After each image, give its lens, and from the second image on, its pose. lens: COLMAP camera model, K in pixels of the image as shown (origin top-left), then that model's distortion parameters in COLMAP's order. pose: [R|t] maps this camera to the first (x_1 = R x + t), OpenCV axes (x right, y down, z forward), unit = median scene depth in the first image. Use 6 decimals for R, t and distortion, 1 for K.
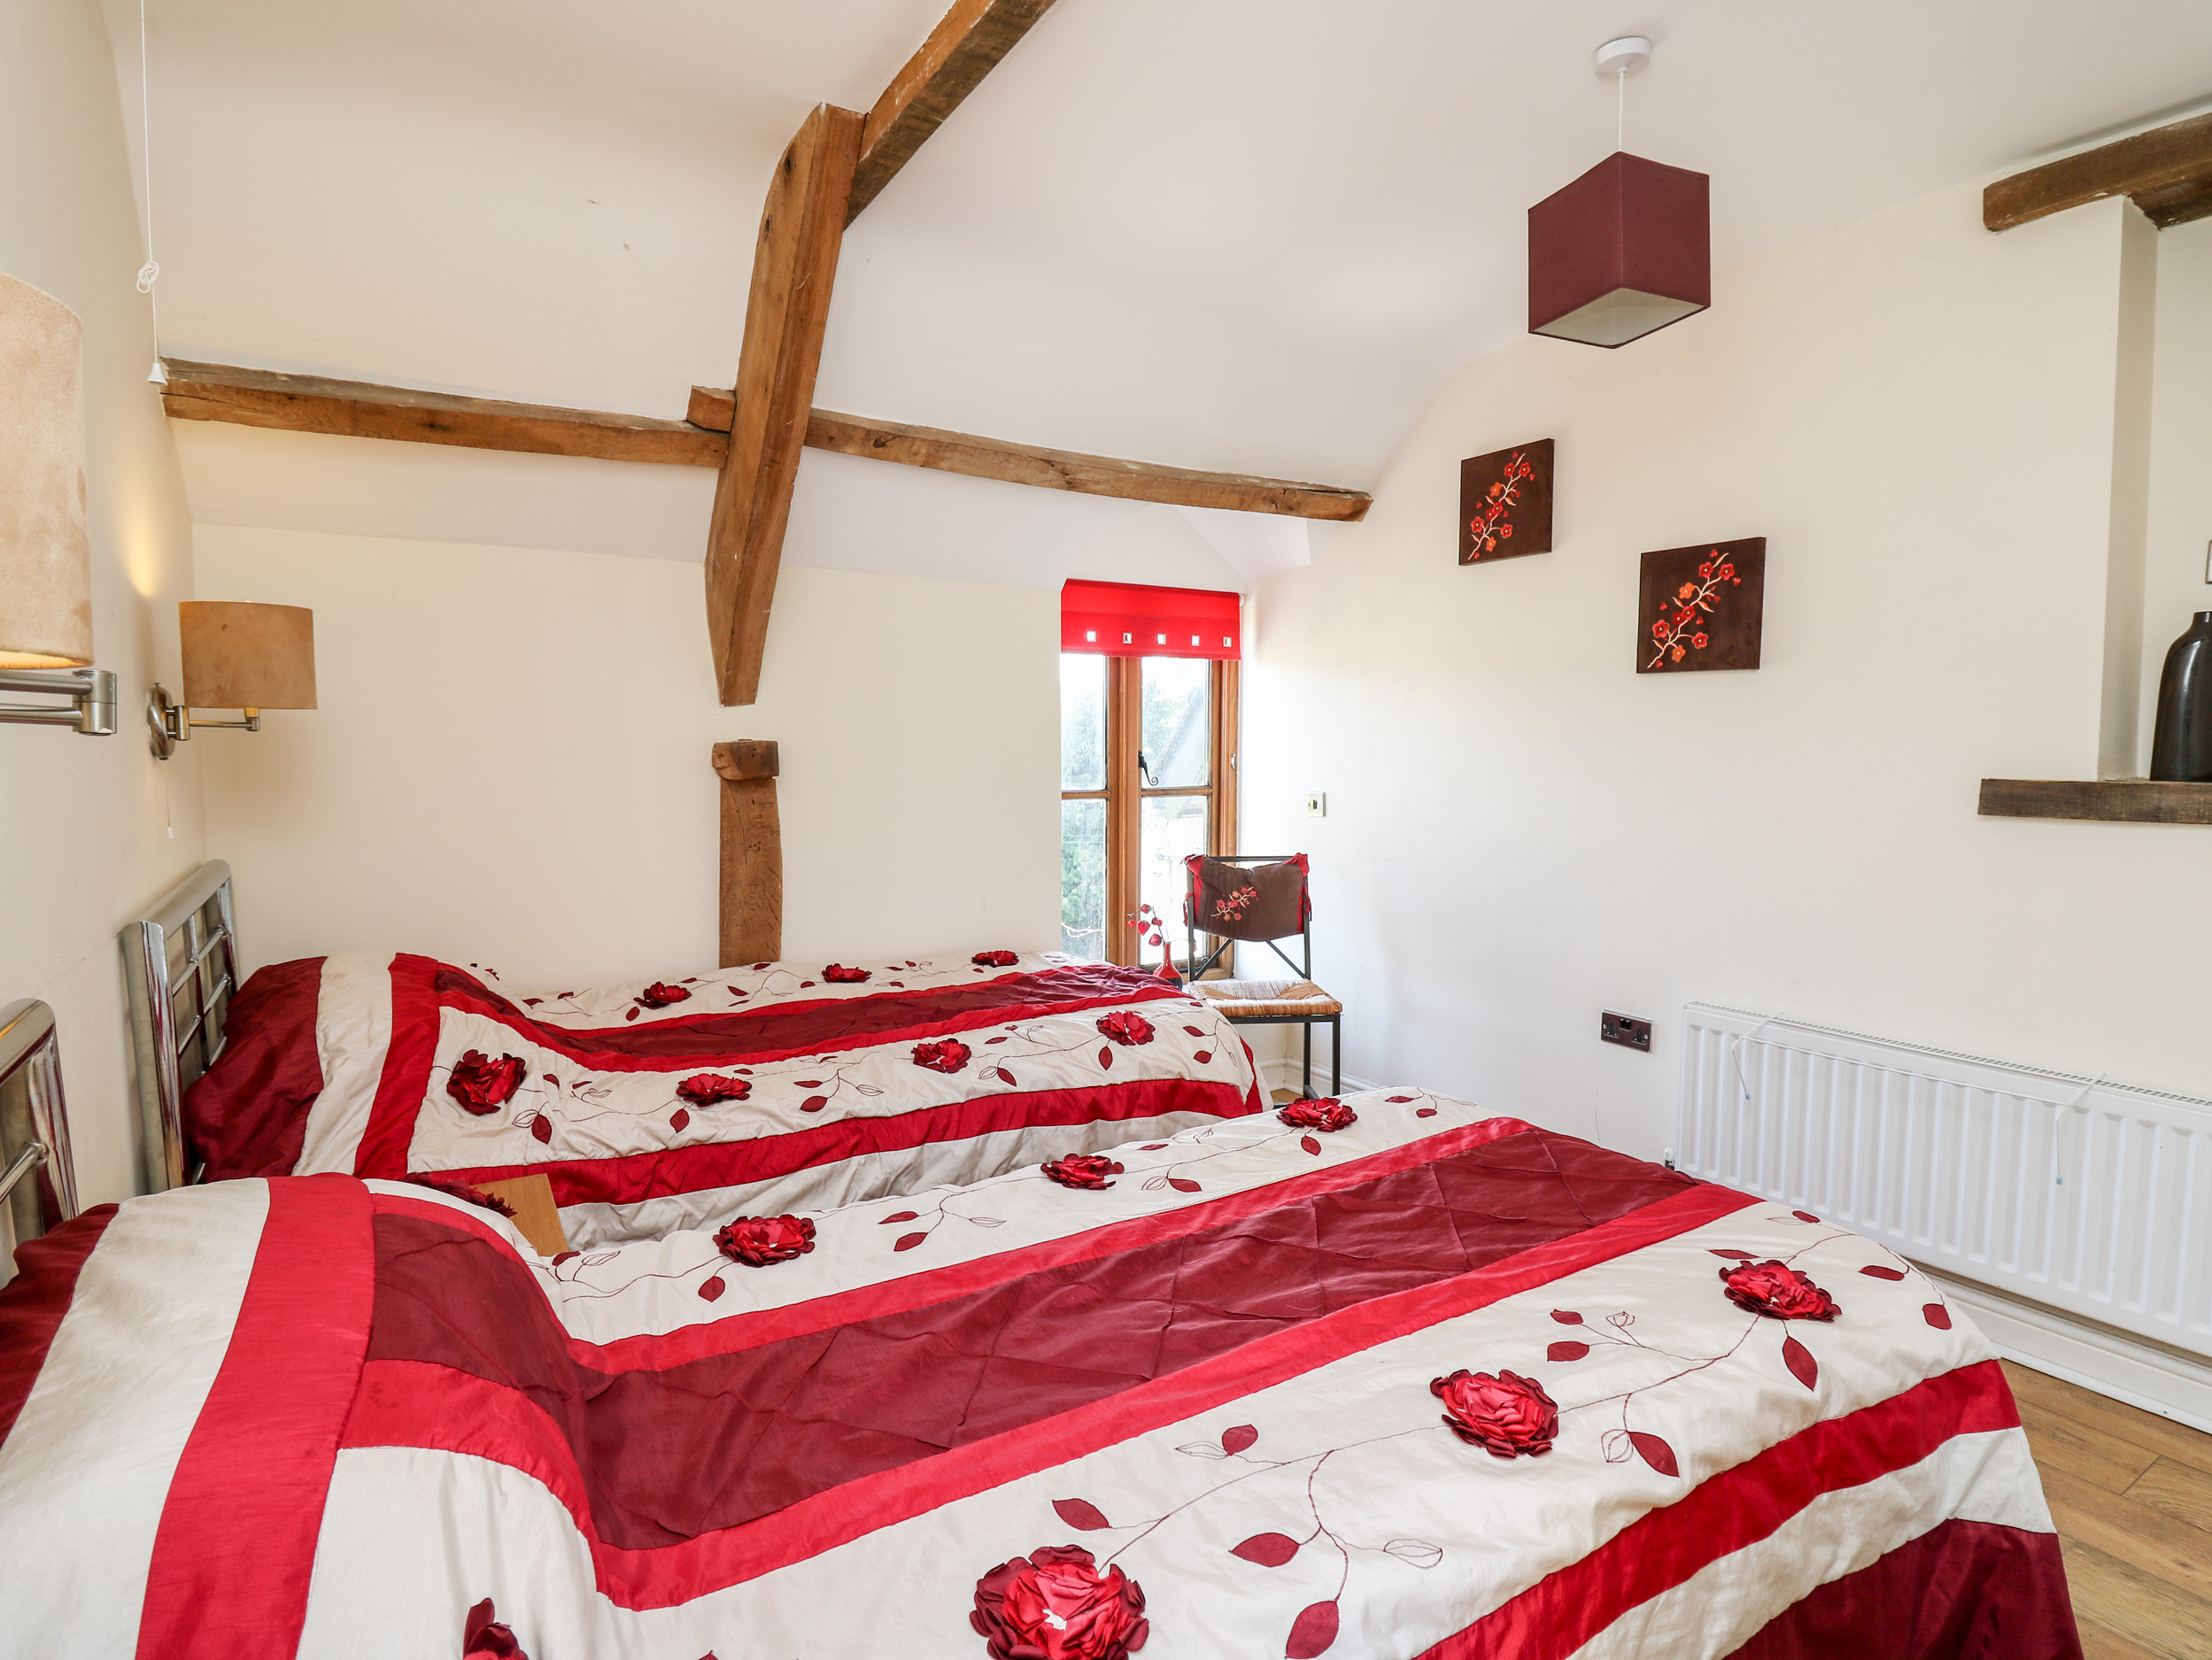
lens RADIAL K [[1189.4, 0, 1111.4], [0, 1189.4, 835.2], [0, 0, 1]] dist [-0.005816, -0.002481]
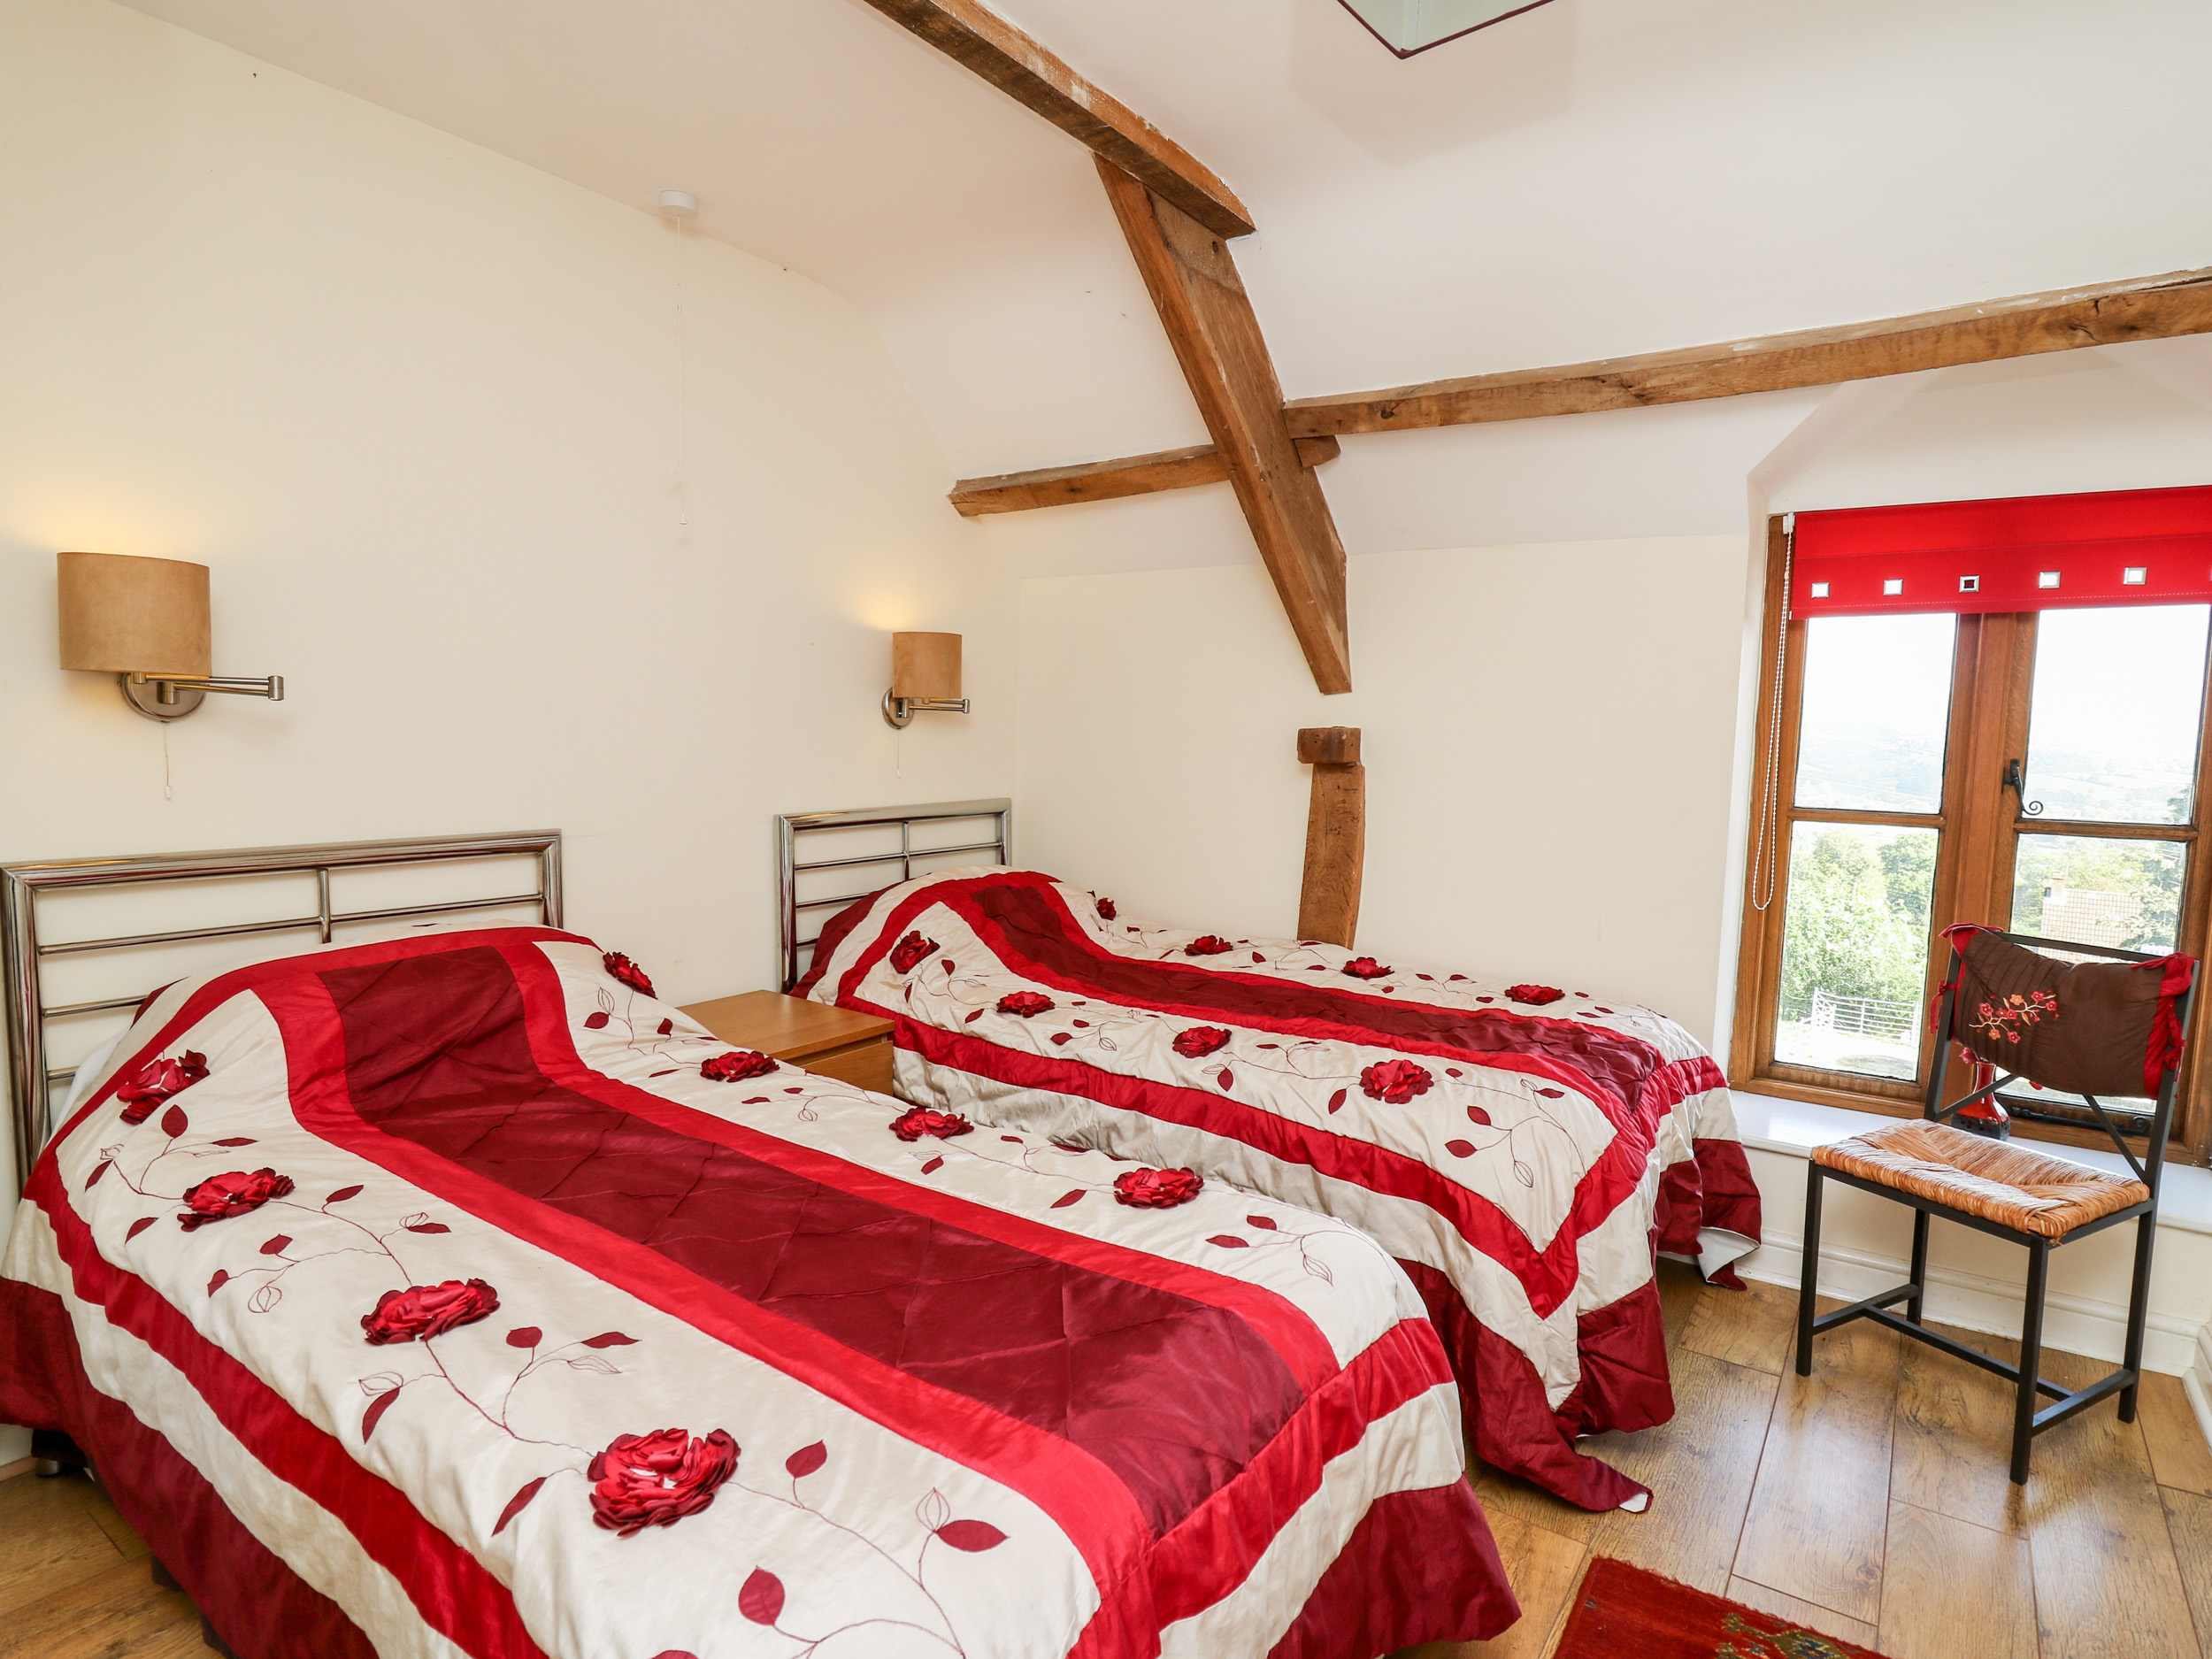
lens RADIAL K [[1189.5, 0, 1112.3], [0, 1189.5, 830.9], [0, 0, 1]] dist [-0.005816, -0.002481]
pose [[0.380800, 0.091168, -0.920152, 0.636389], [-0.095365, 0.993693, 0.058988, -0.035633], [0.919726, 0.065288, 0.387093, 0.464634]]
